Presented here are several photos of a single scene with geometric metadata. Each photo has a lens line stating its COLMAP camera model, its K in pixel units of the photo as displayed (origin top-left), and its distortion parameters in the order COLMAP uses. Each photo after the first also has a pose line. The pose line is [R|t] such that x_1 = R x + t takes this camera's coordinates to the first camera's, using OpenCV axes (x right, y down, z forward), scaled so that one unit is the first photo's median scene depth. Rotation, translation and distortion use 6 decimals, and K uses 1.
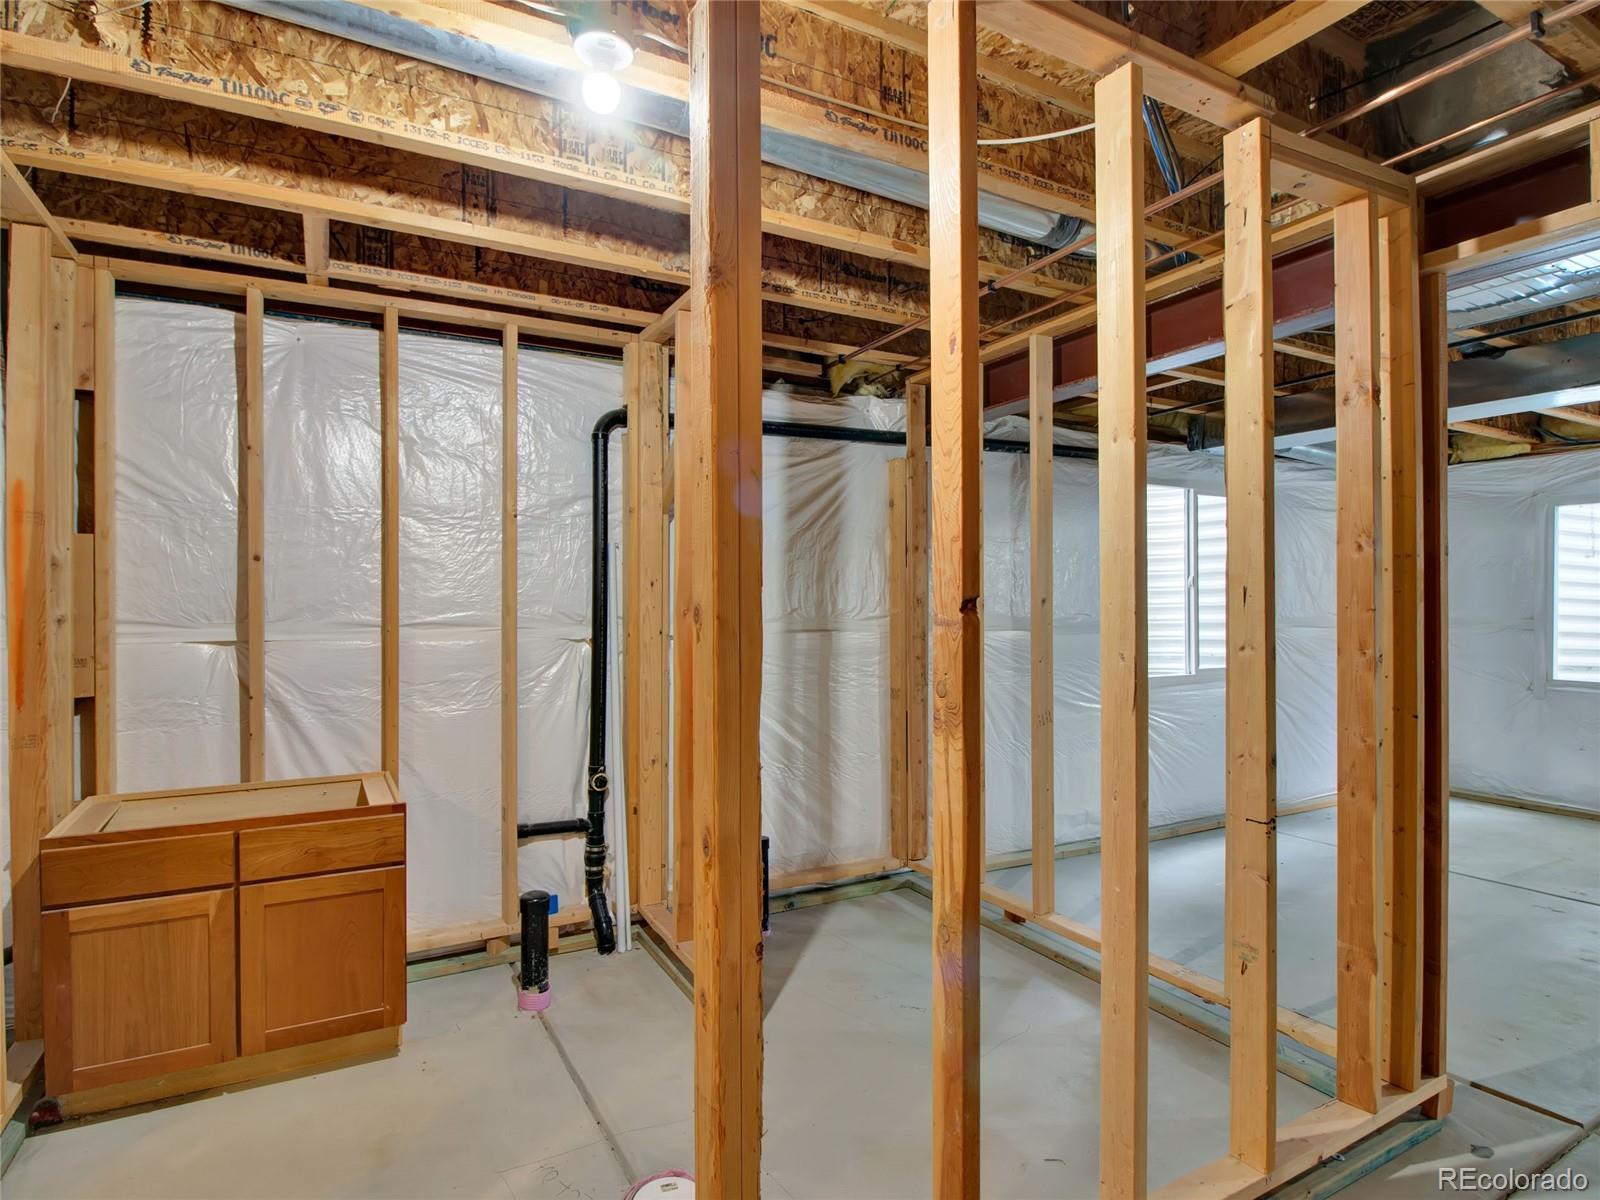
lens RADIAL K [[853.2, 0, 786.0], [0, 853.2, 603.3], [0, 0, 1]] dist [0.002241, -0.026682]
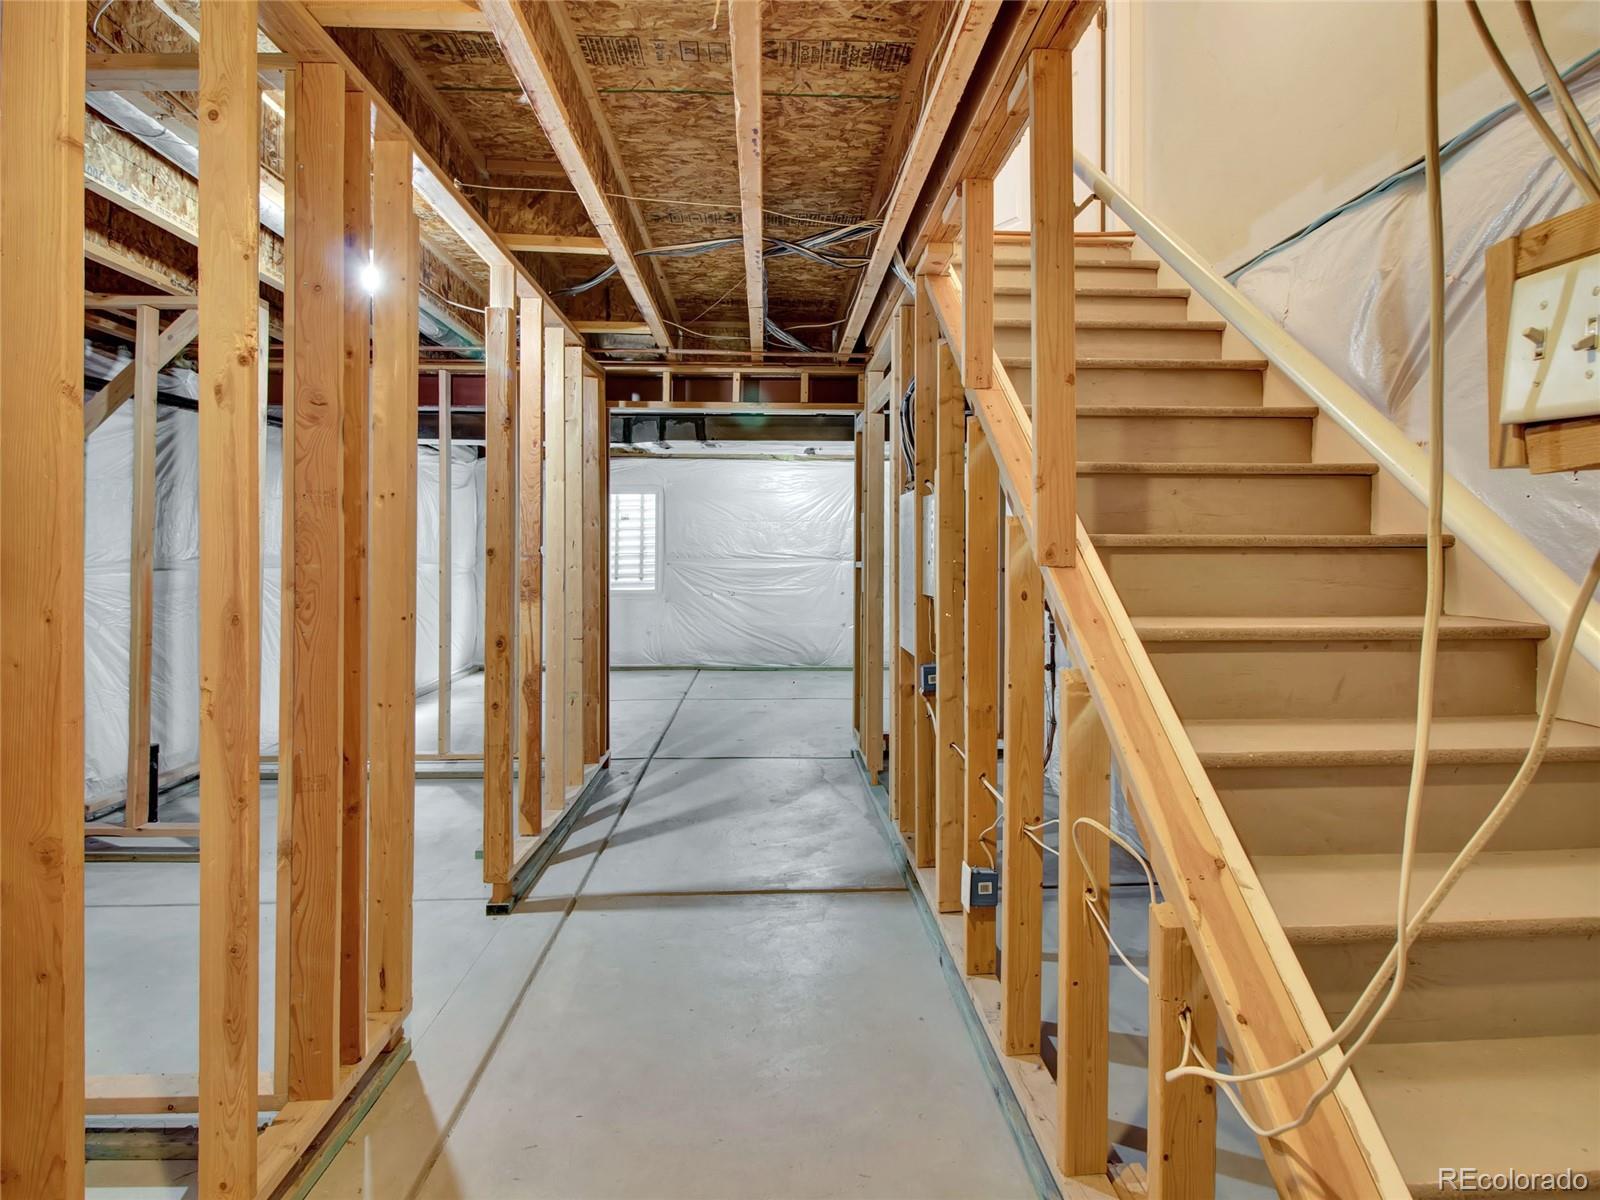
lens RADIAL K [[862.3, 0, 802.8], [0, 862.3, 583.8], [0, 0, 1]] dist [0.002539, -0.014314]
pose [[0.436030, -0.033573, 0.899306, -0.942976], [-0.004961, 0.999199, 0.039707, 0.000902], [-0.899919, -0.021775, 0.435514, -0.440892]]
